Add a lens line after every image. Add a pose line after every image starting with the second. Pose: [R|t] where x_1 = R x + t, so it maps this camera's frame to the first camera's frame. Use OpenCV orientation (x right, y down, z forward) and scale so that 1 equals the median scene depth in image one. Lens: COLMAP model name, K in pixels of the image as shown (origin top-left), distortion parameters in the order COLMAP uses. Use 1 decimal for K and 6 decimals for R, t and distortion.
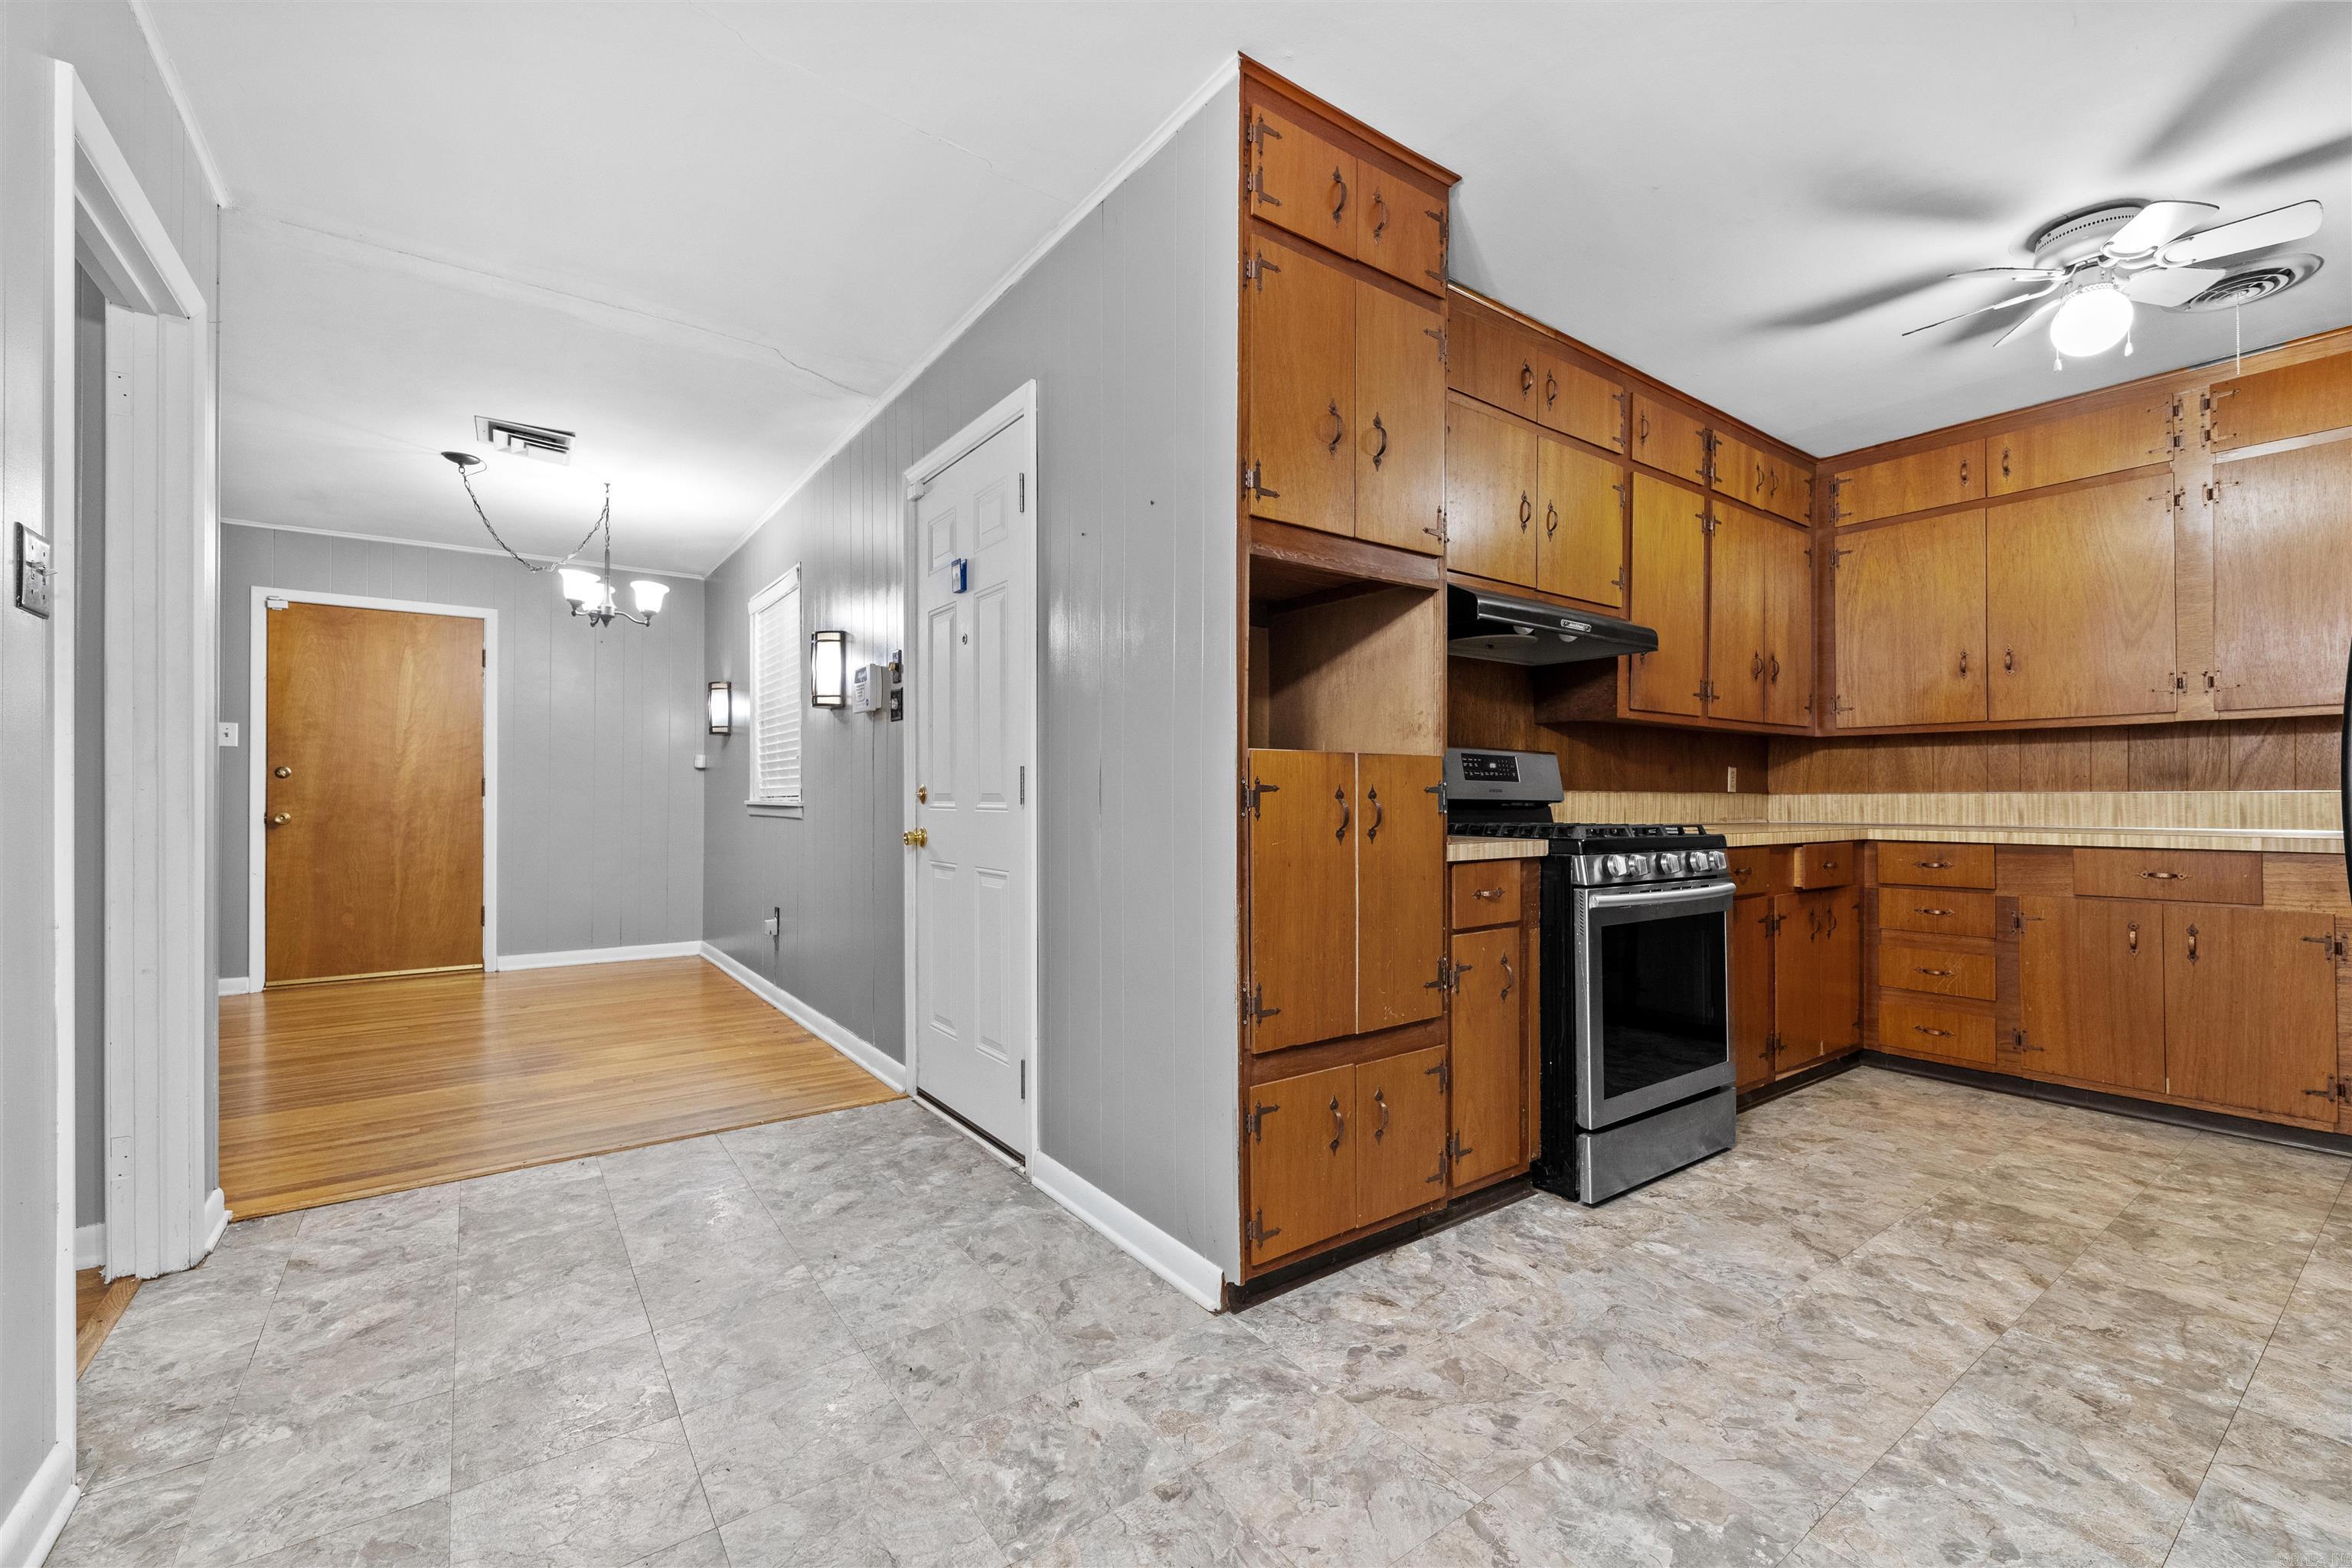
lens RADIAL K [[967.6, 0, 1180.9], [0, 967.6, 799.0], [0, 0, 1]] dist [0.002743, -0.004313]
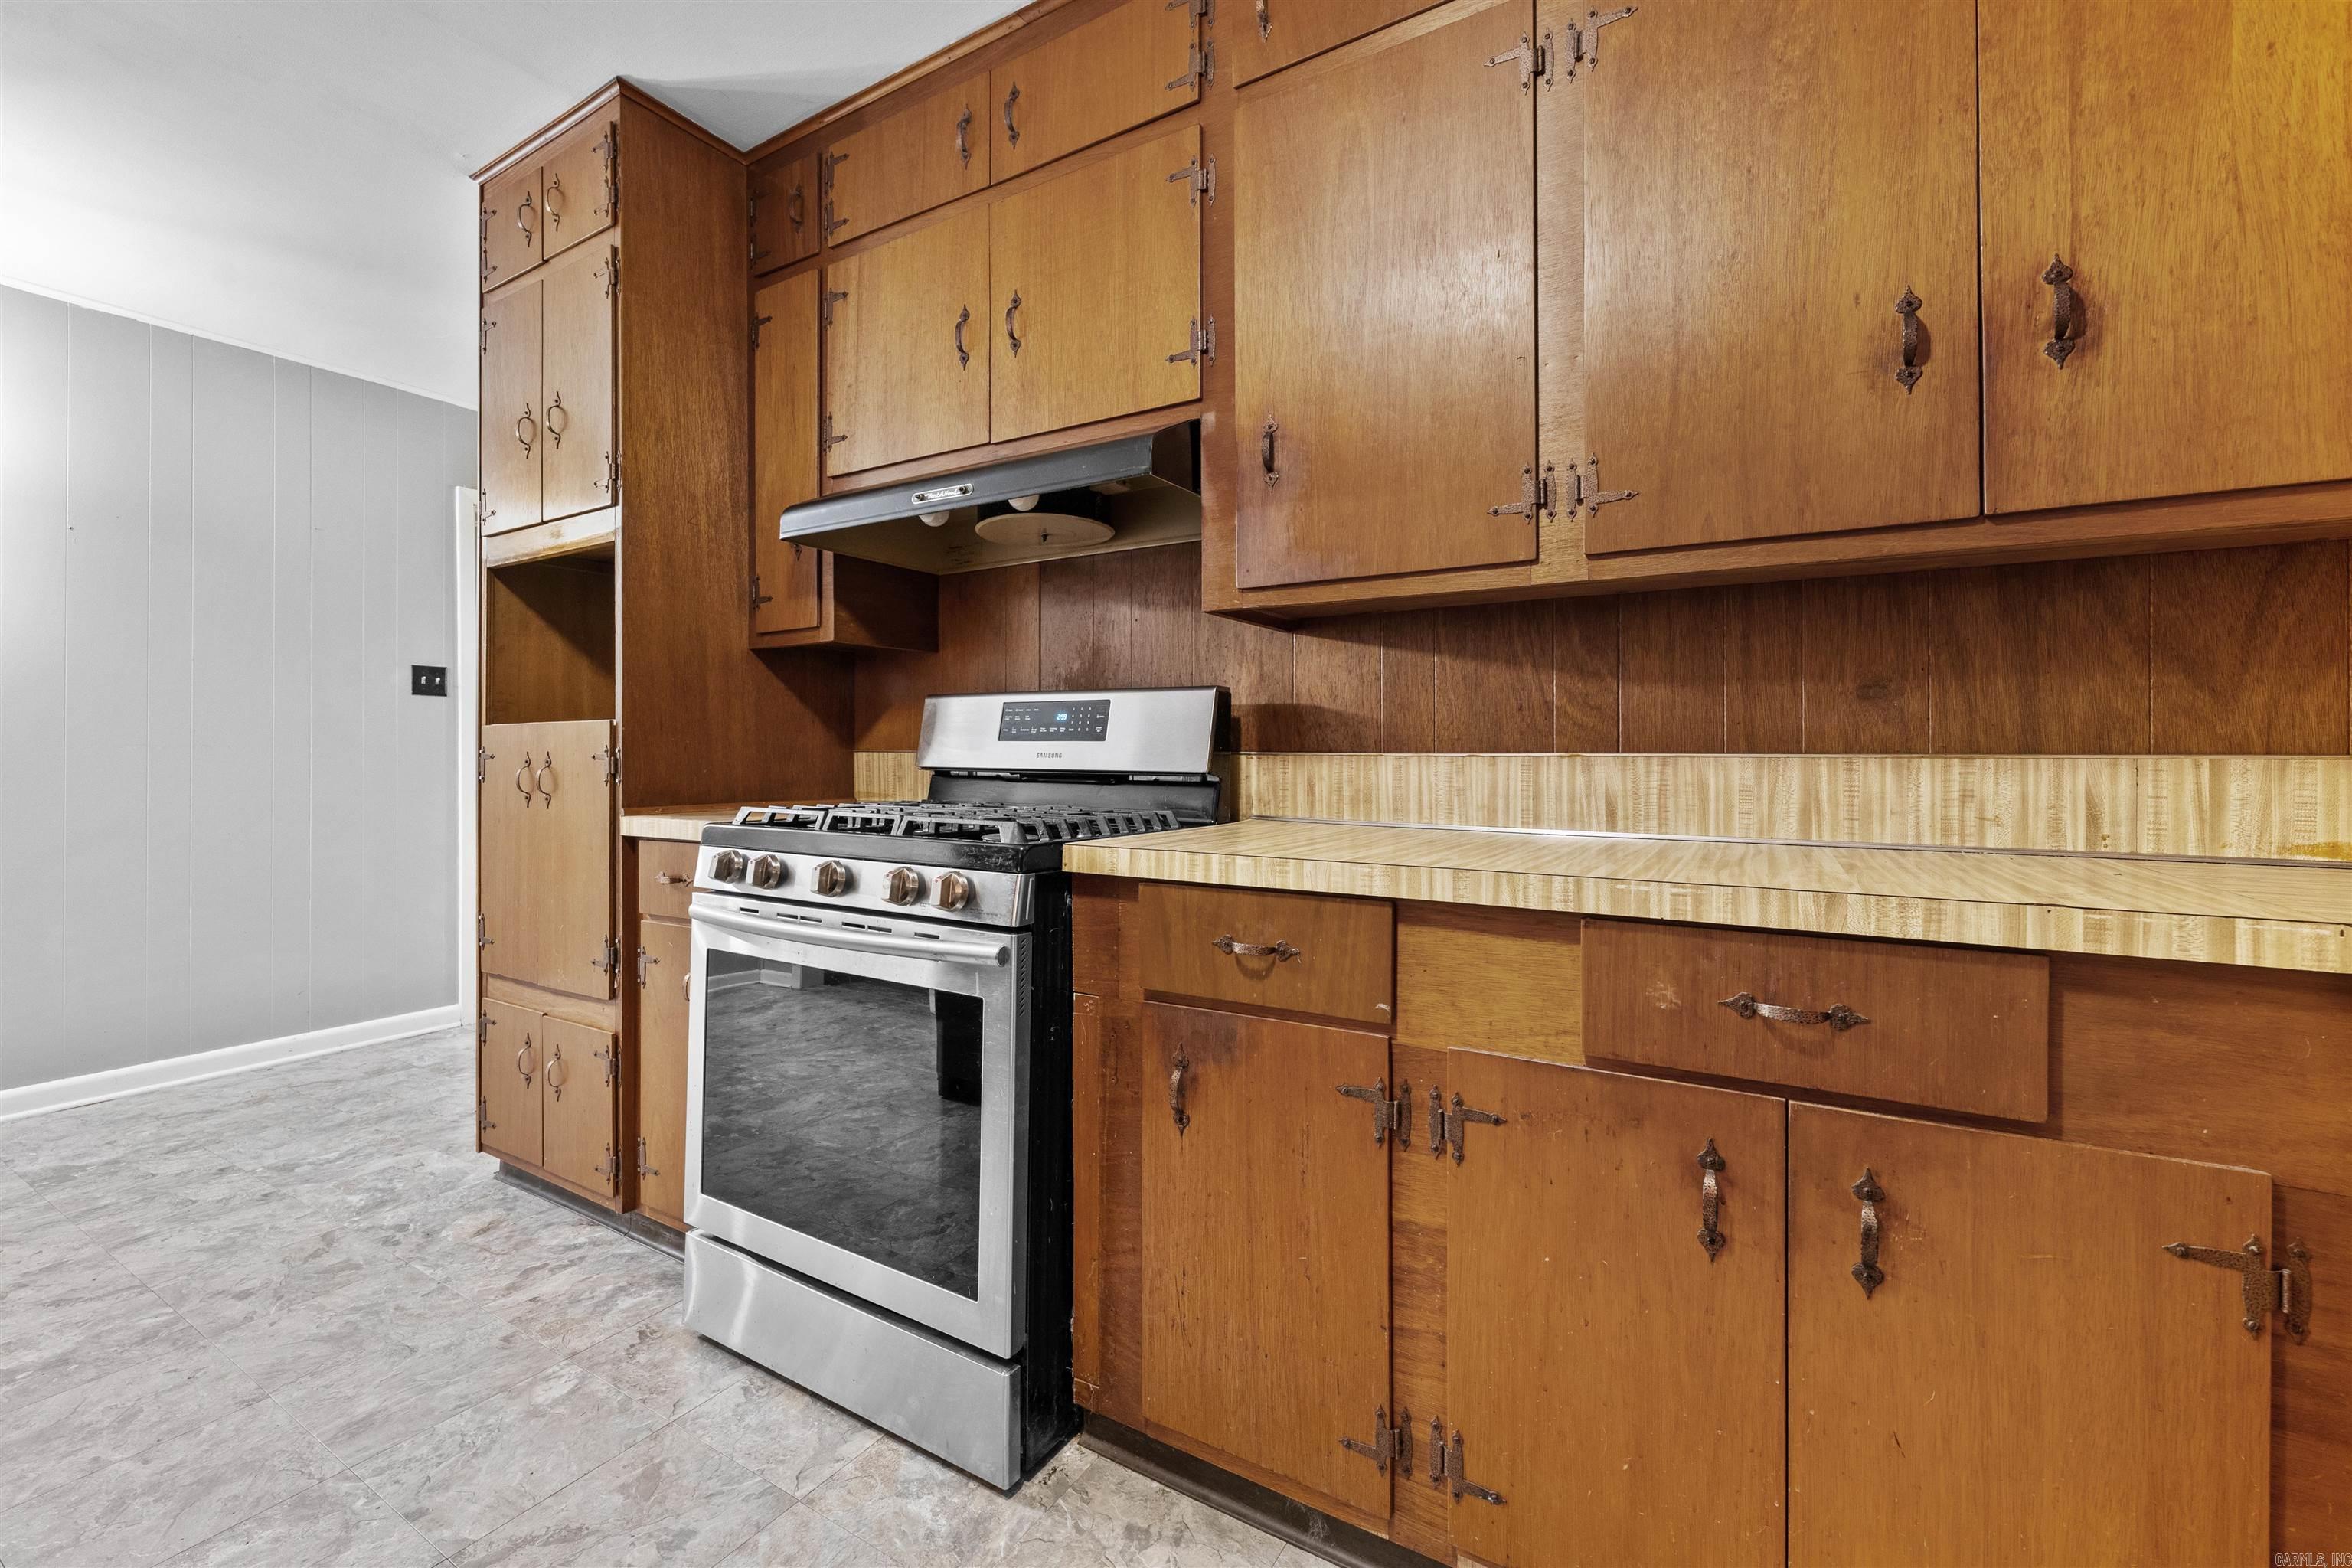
lens RADIAL K [[975.8, 0, 1160.2], [0, 975.8, 758.2], [0, 0, 1]] dist [0.003518, -0.003507]
pose [[0.387712, -0.000864, -0.921780, 1.285075], [-0.002137, 0.999996, -0.001836, -0.007268], [0.921778, 0.002682, 0.387709, 1.080523]]
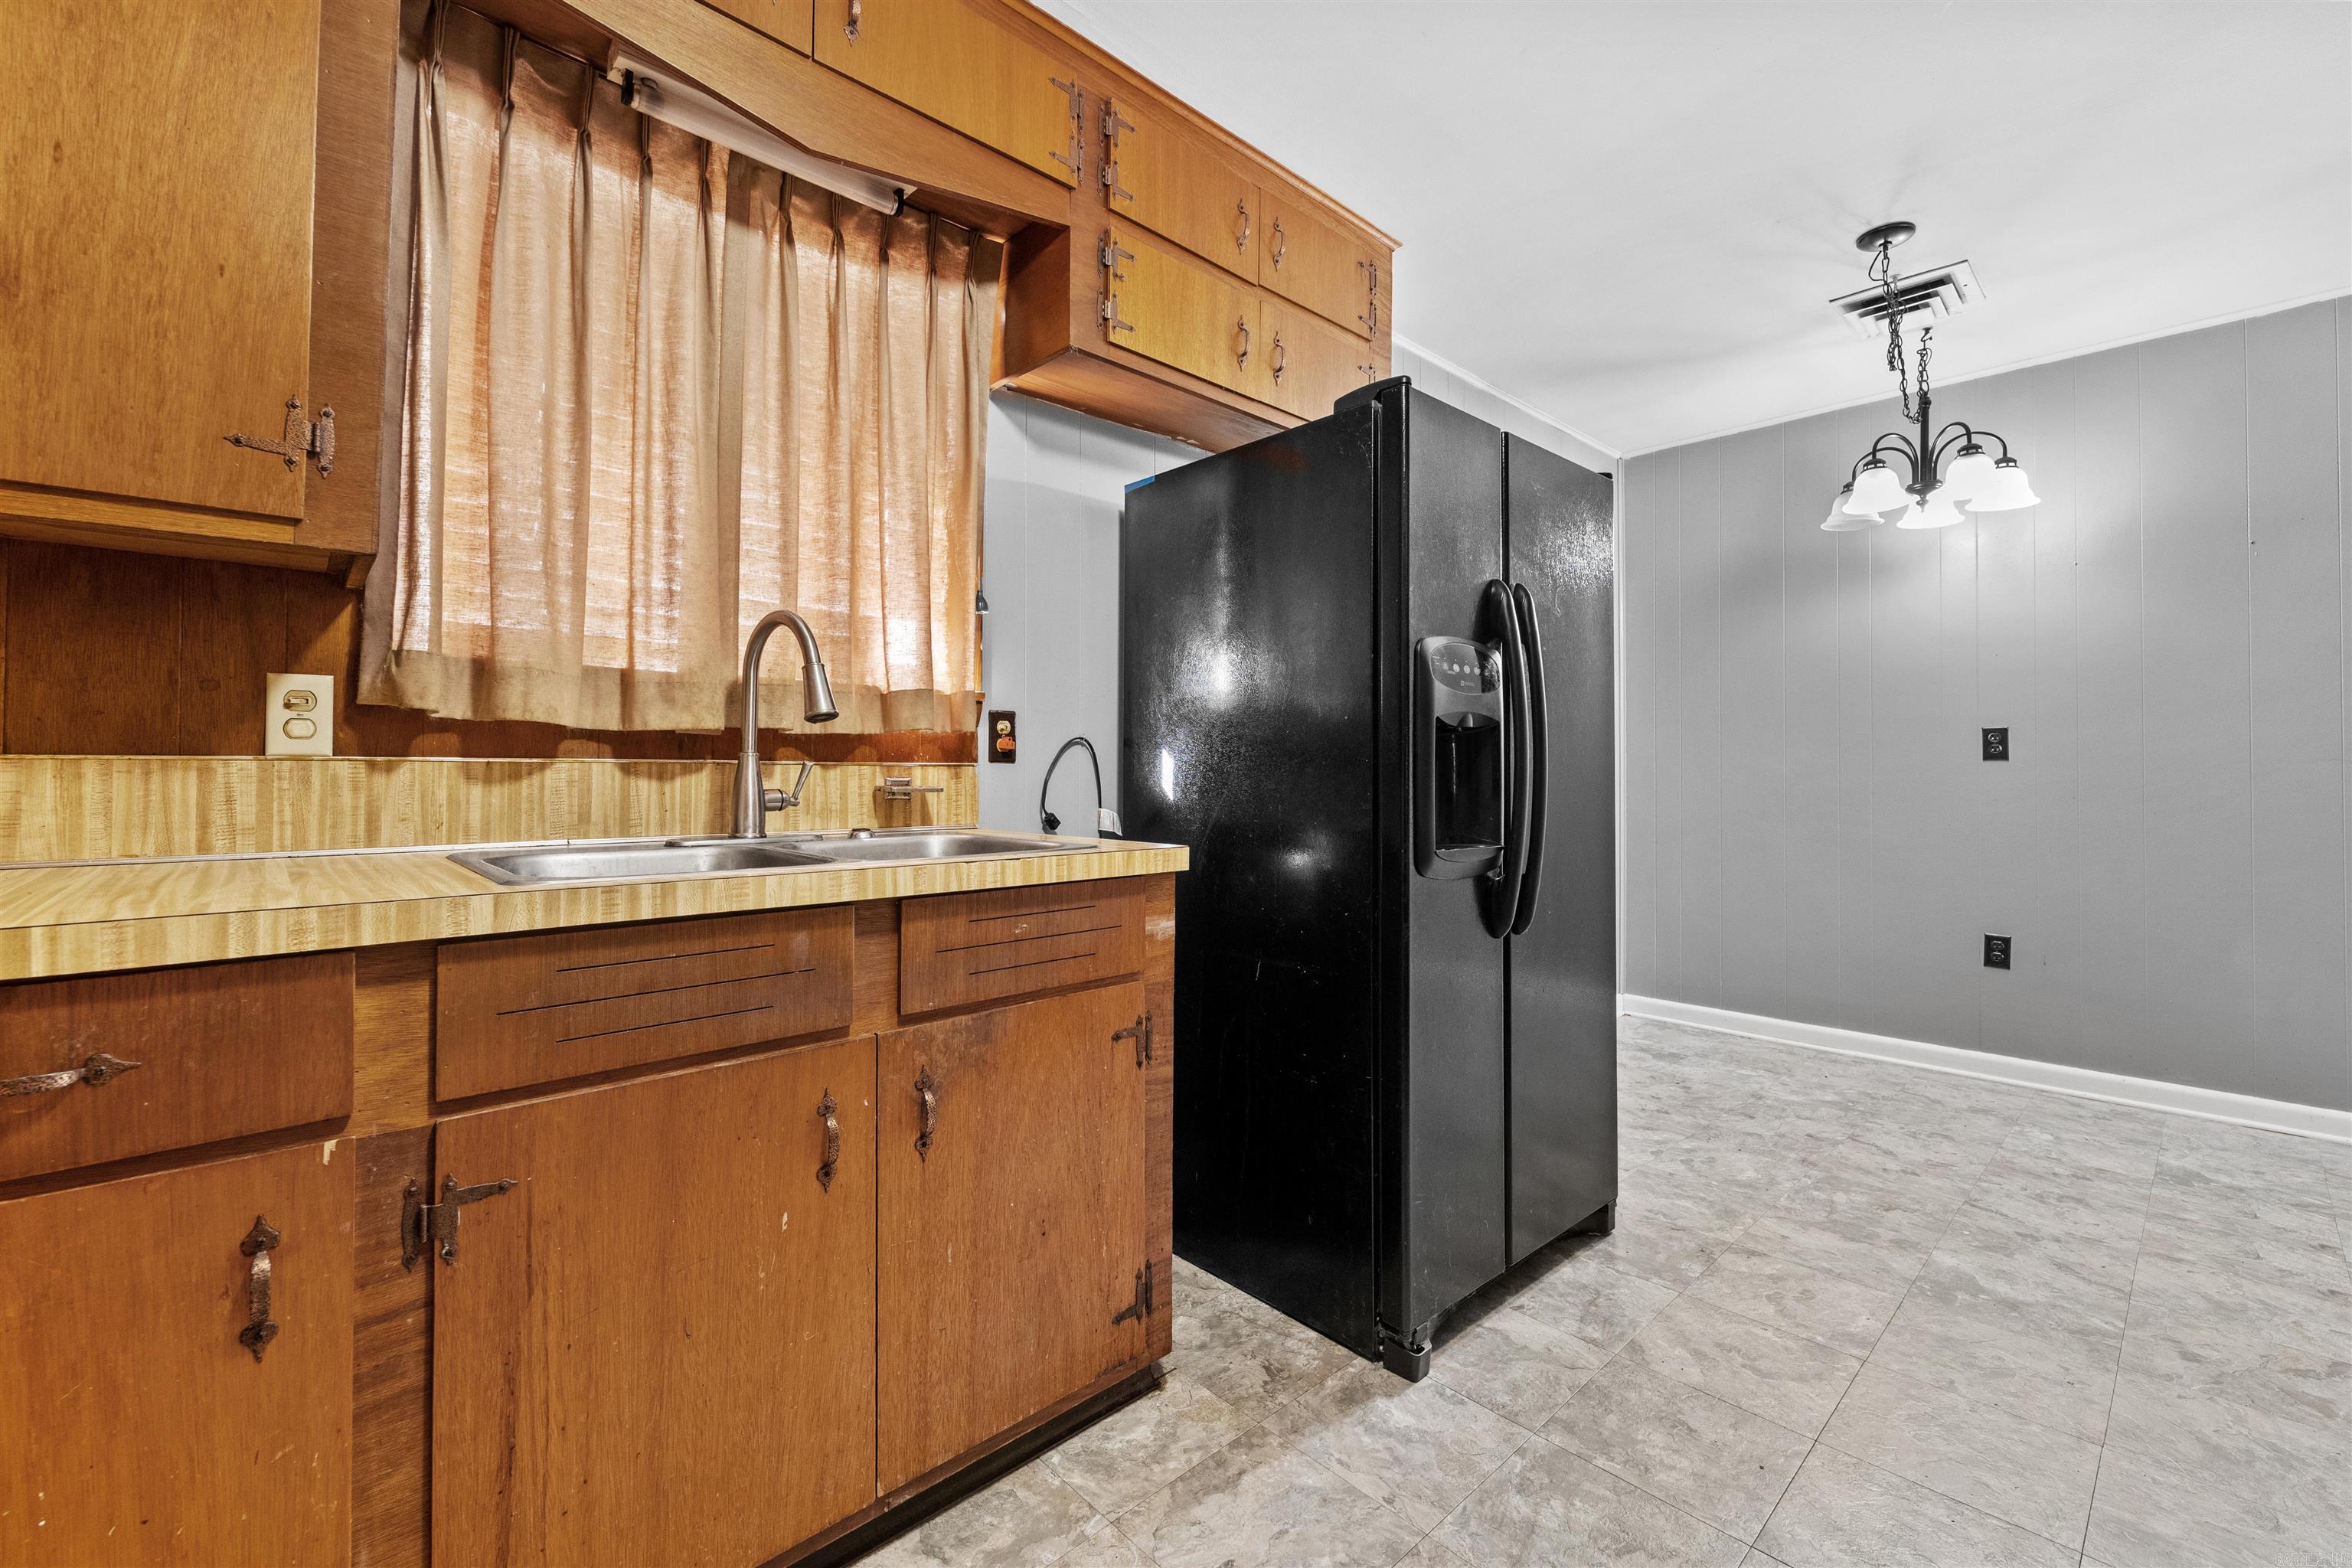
lens RADIAL K [[975.8, 0, 1160.2], [0, 975.8, 758.2], [0, 0, 1]] dist [0.003518, -0.003507]
pose [[-0.993067, -0.004292, -0.117474, 1.114196], [-0.003290, 0.999957, -0.008714, -0.010694], [0.117506, -0.008267, -0.993038, 1.347338]]
